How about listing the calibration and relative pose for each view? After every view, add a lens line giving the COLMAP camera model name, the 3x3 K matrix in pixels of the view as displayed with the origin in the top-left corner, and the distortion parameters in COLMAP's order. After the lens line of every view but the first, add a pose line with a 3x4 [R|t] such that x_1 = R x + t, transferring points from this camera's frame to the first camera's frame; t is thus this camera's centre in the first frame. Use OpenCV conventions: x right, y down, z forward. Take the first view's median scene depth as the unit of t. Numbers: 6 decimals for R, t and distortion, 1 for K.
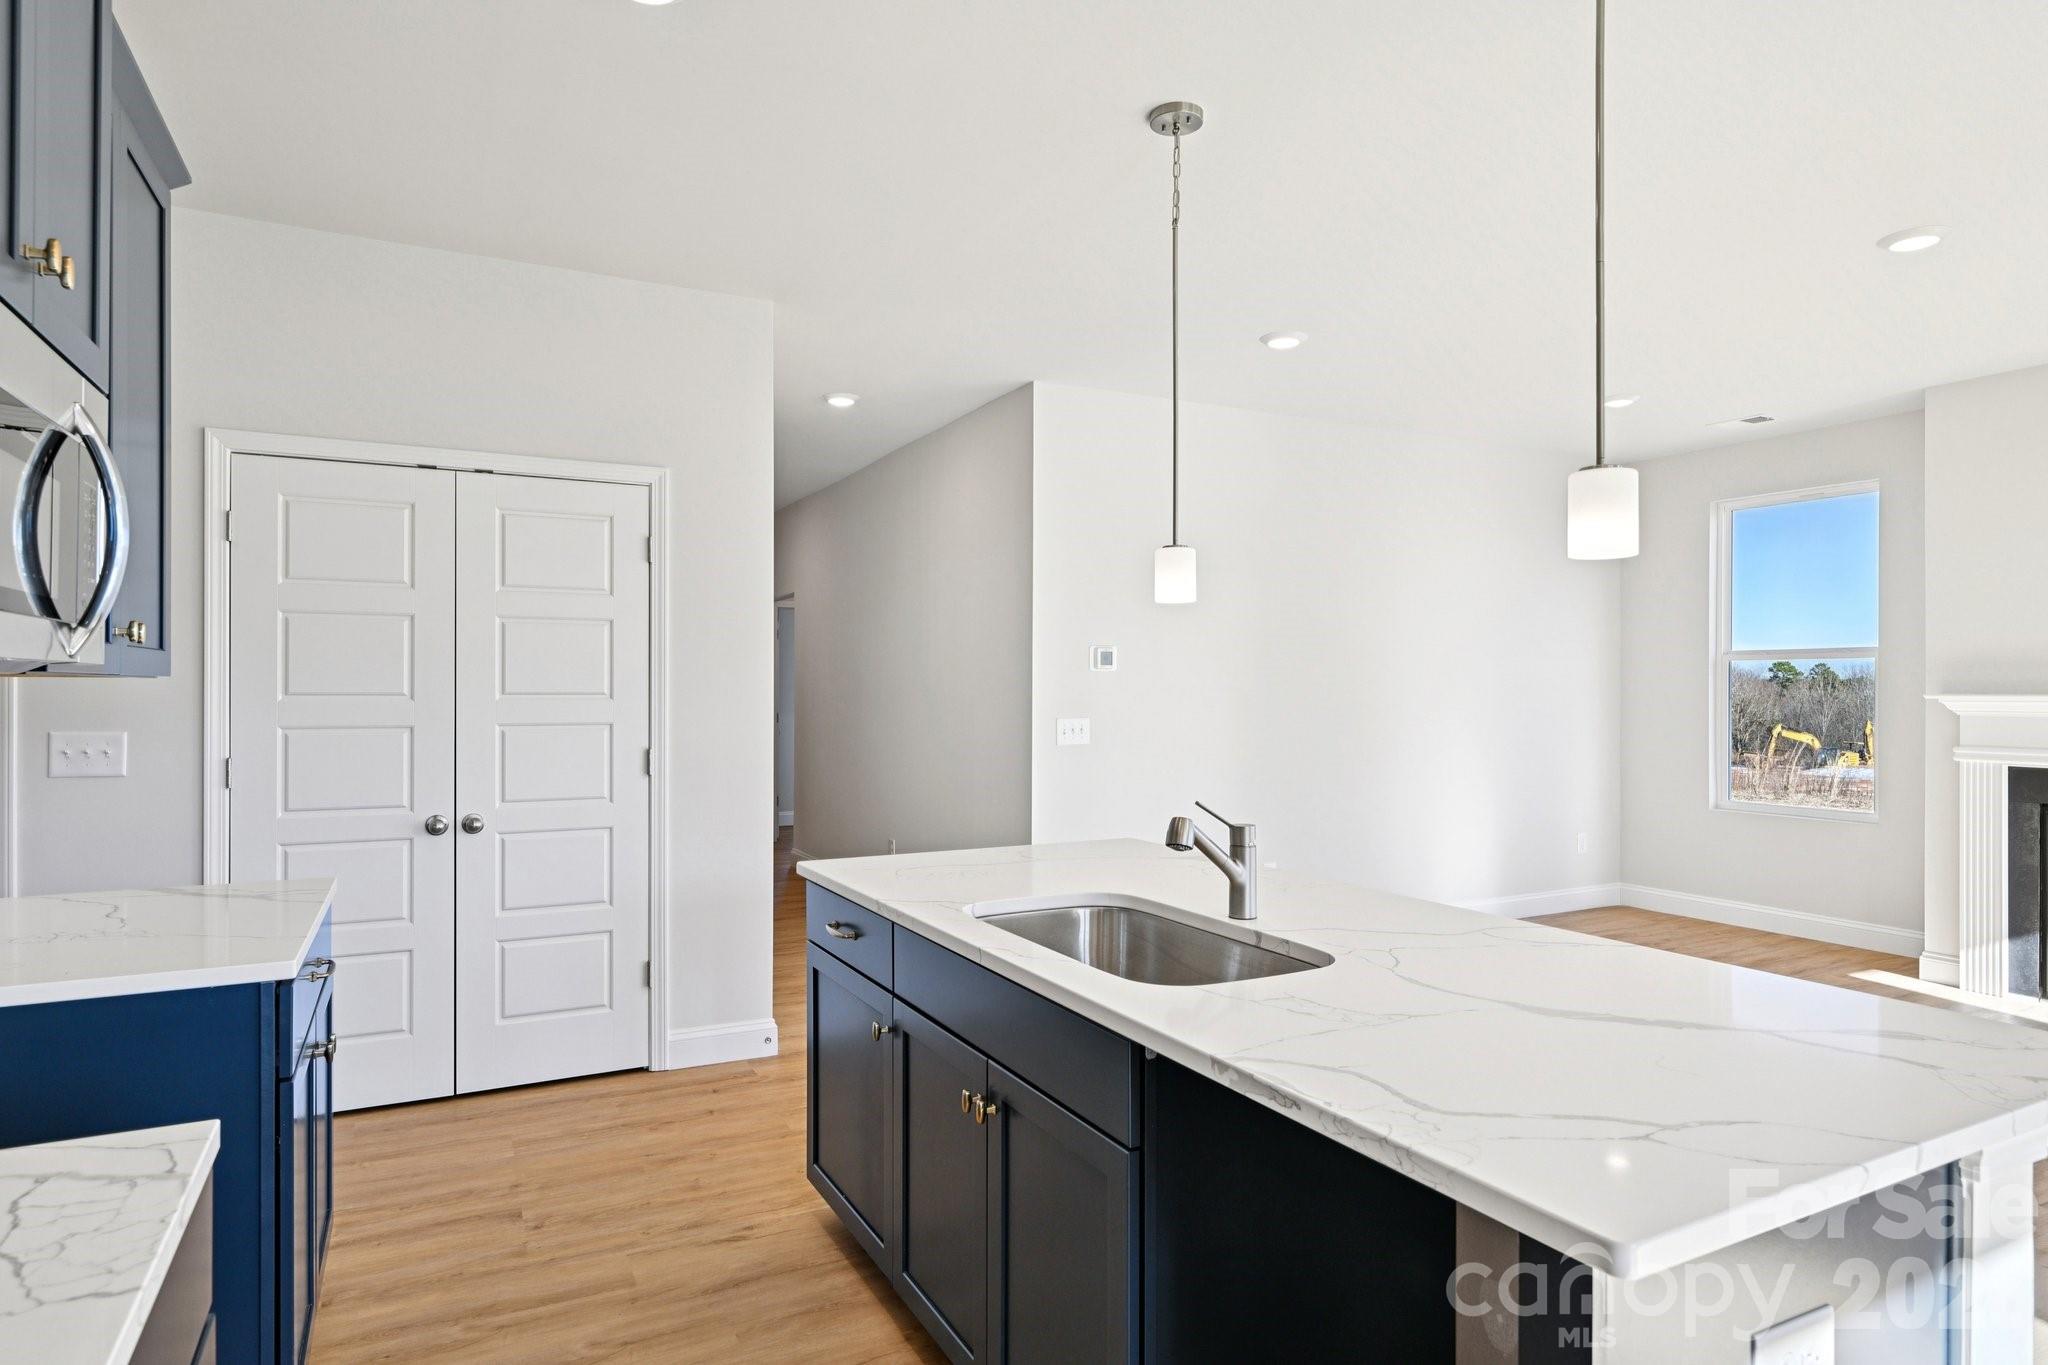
lens RADIAL K [[1179.3, 0, 1029.0], [0, 1179.3, 678.1], [0, 0, 1]] dist [-0.003092, 0.001662]
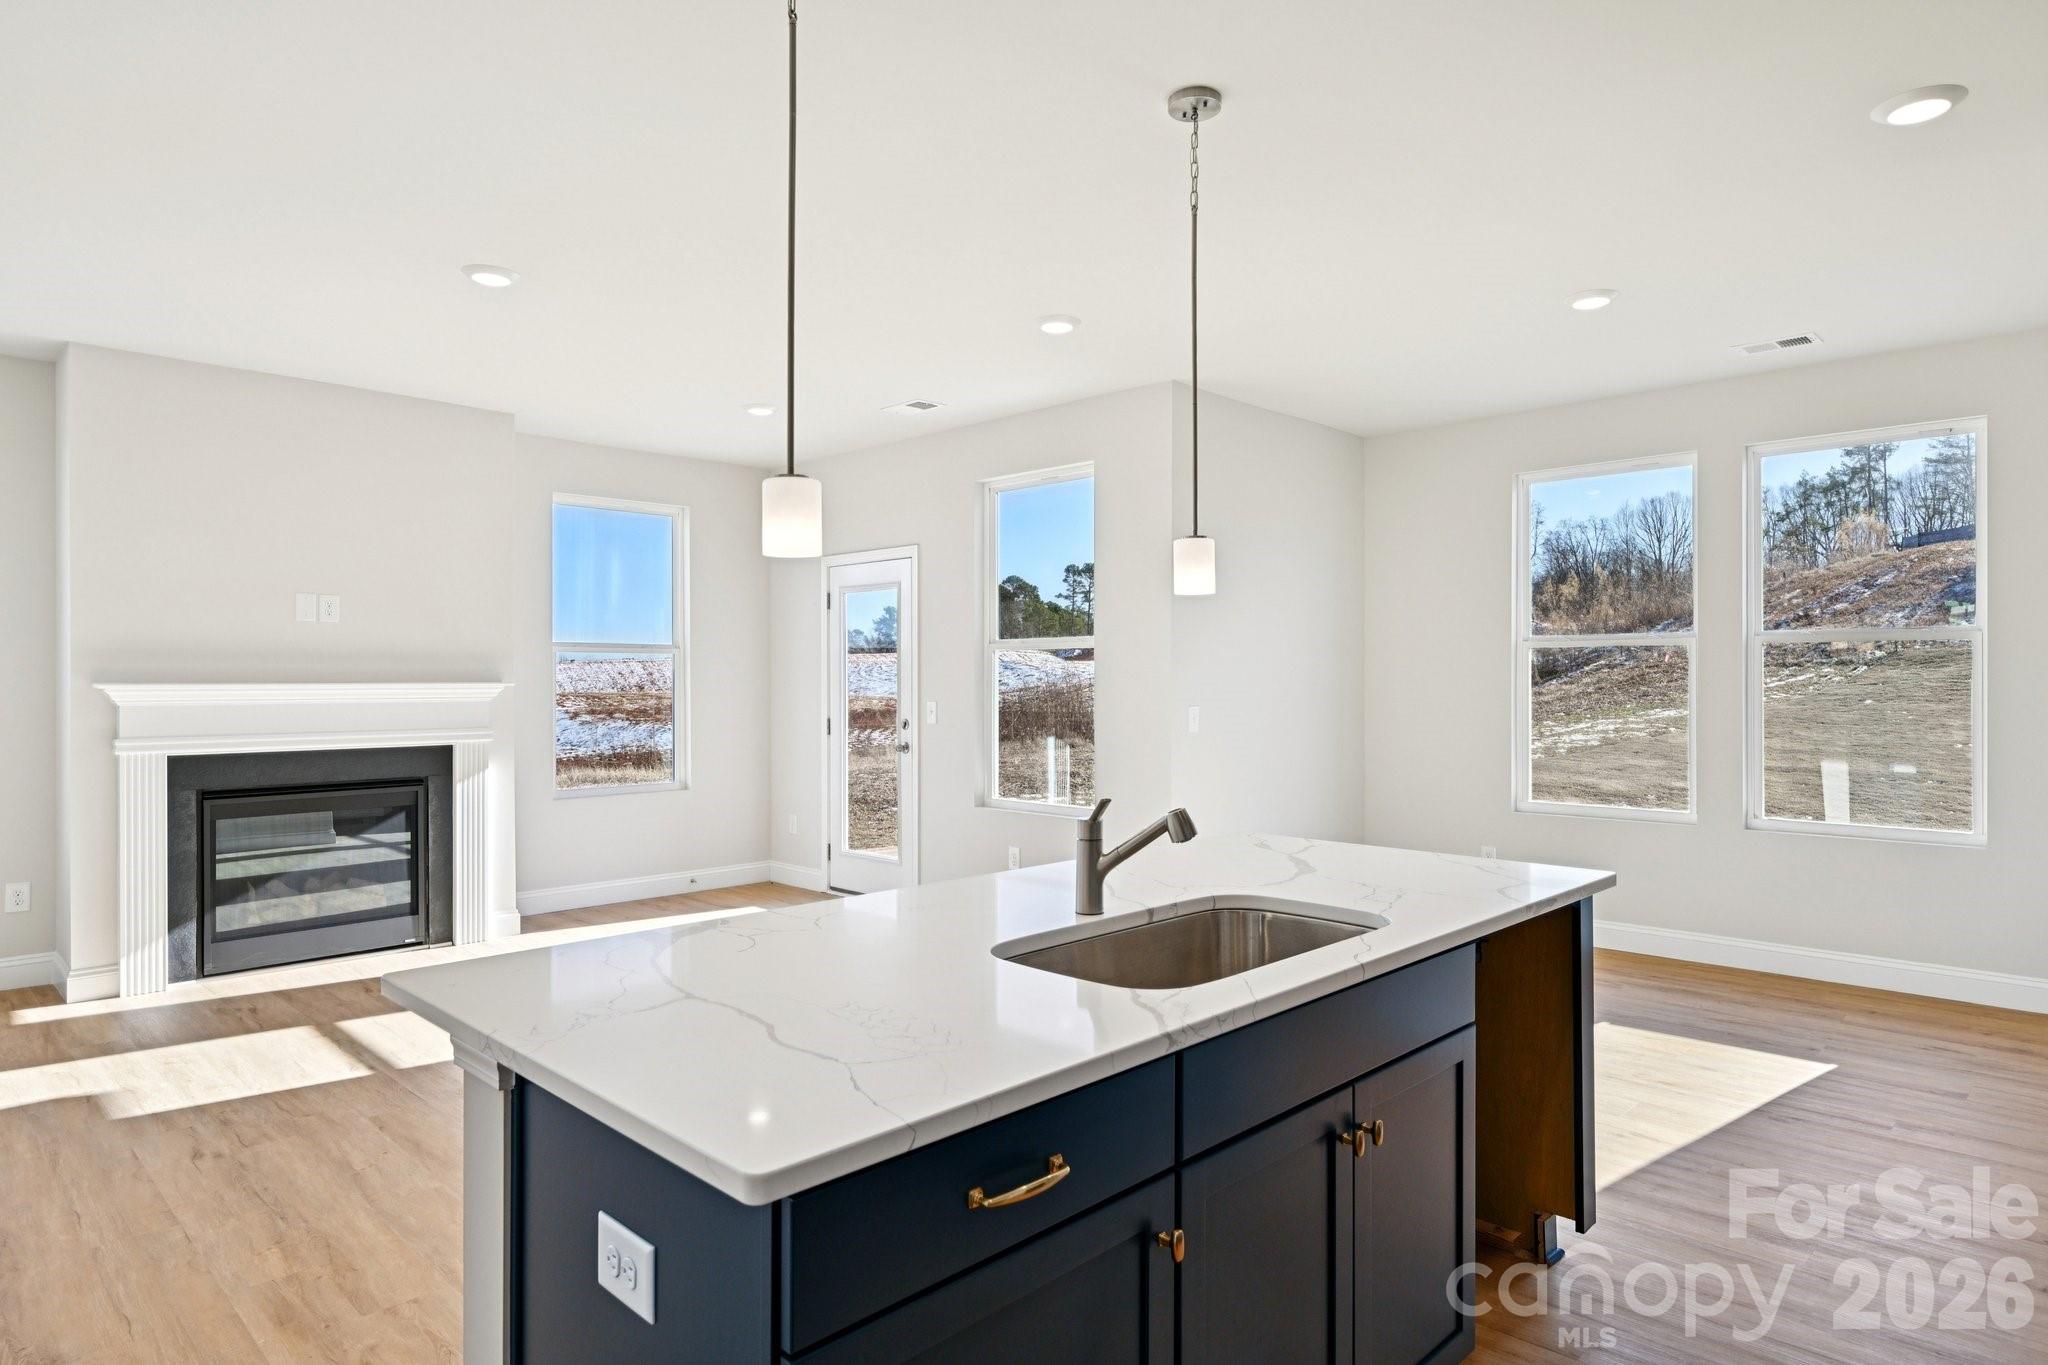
lens RADIAL K [[1179.3, 0, 1029.0], [0, 1179.3, 678.1], [0, 0, 1]] dist [-0.003092, 0.001662]
pose [[-0.310321, -0.002410, 0.950629, -0.334304], [-0.007200, 0.999974, 0.000184, 0.004060], [-0.950604, -0.006788, -0.310331, 0.618985]]
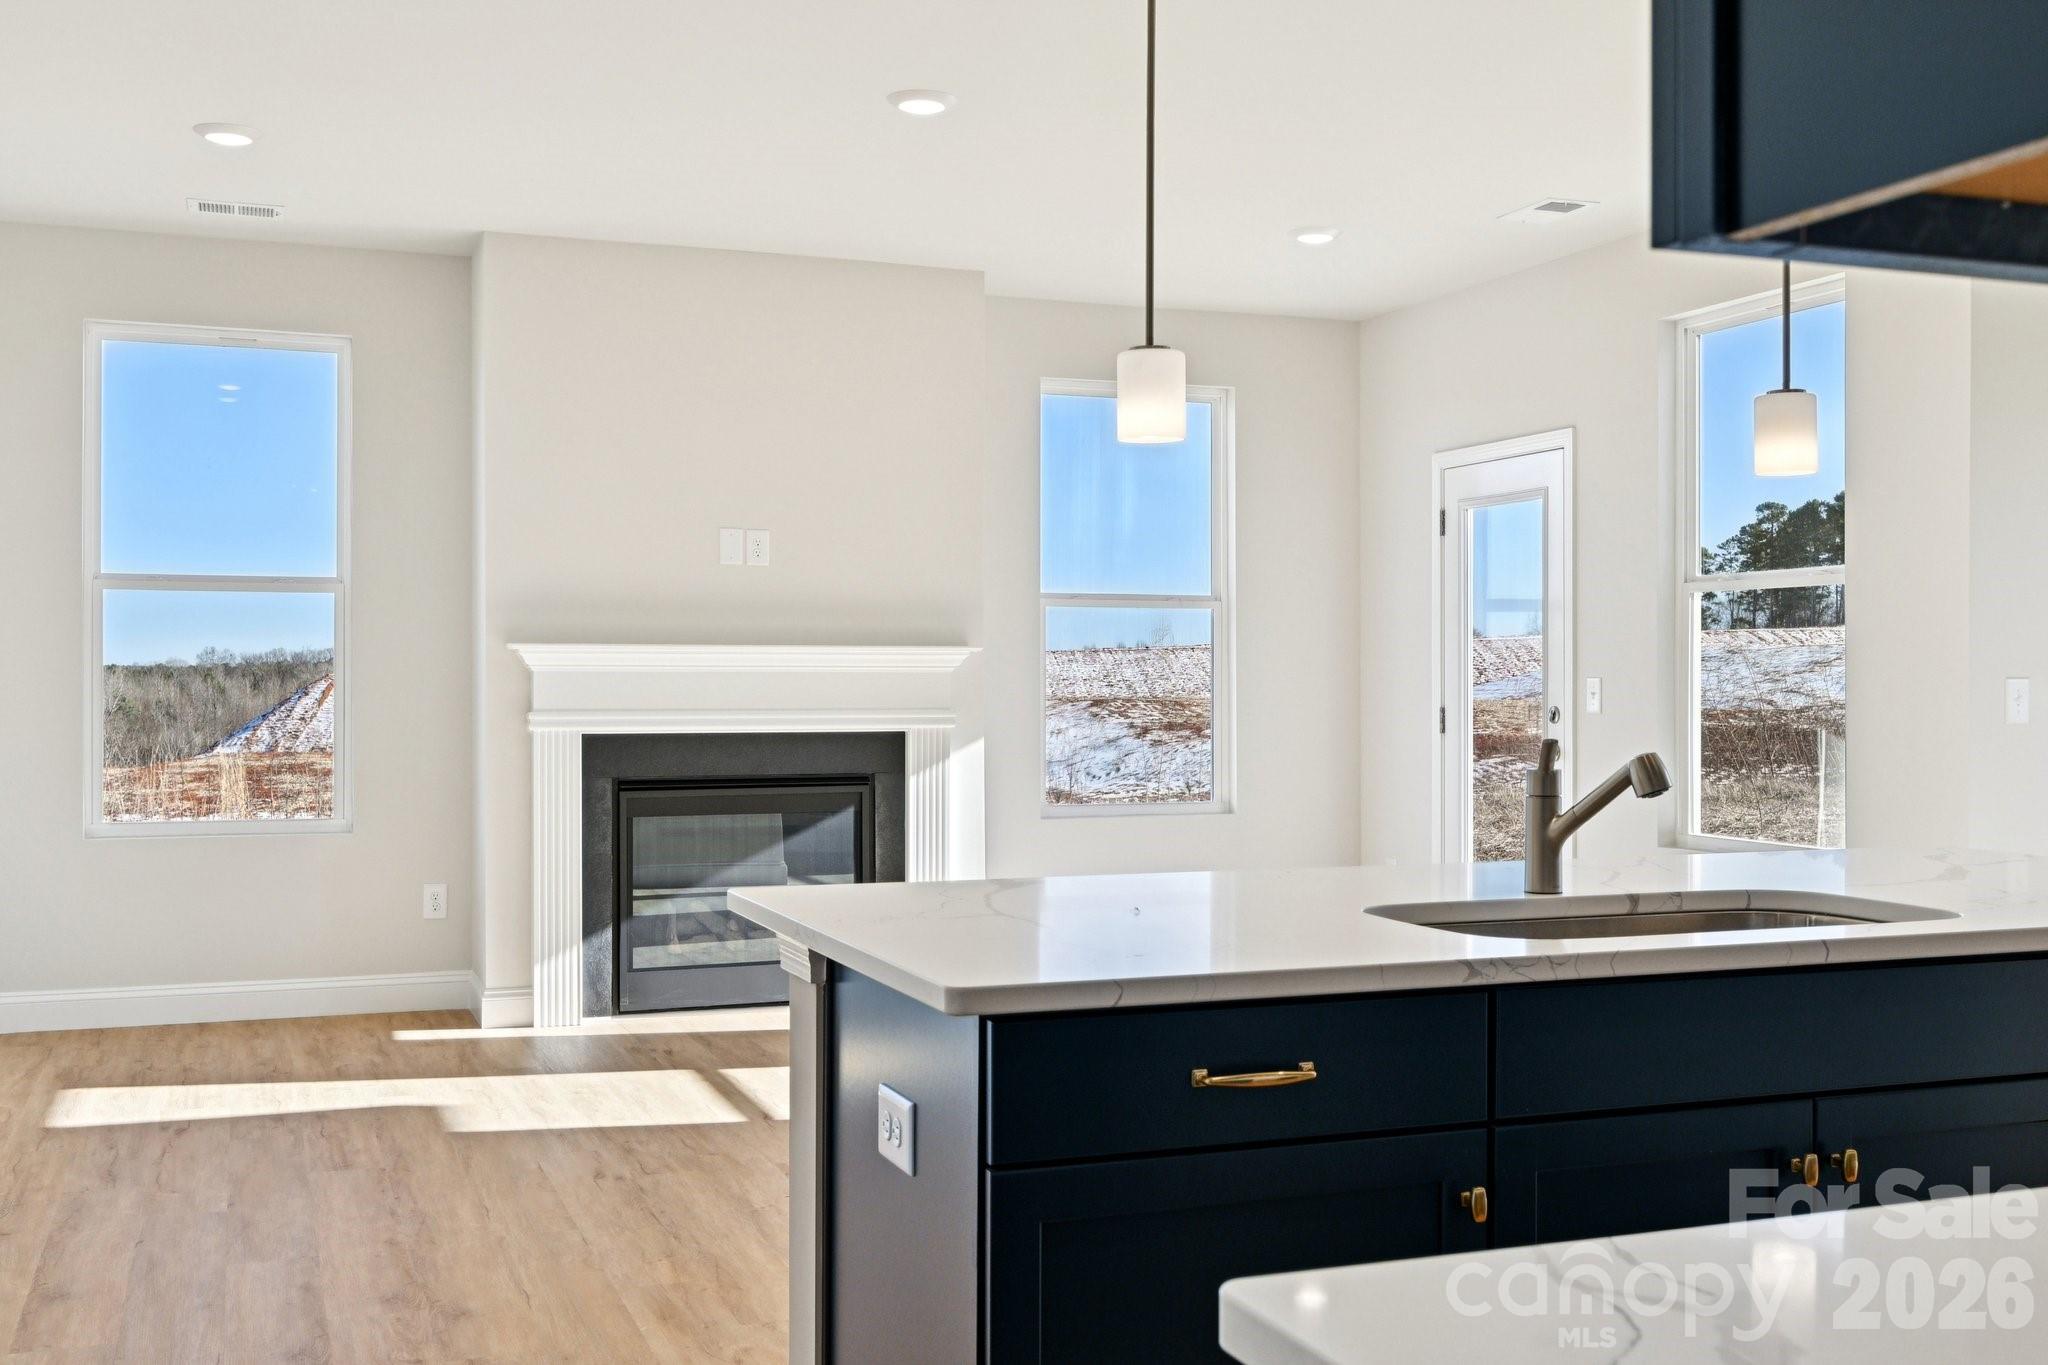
lens RADIAL K [[2077.8, 0, 1031.4], [0, 2077.8, 685.0], [0, 0, 1]] dist [0.002828, -0.005193]
pose [[0.114958, -0.005432, 0.993355, -0.530340], [-0.007575, 0.999951, 0.006345, 0.030136], [-0.993341, -0.008254, 0.114911, 0.536480]]
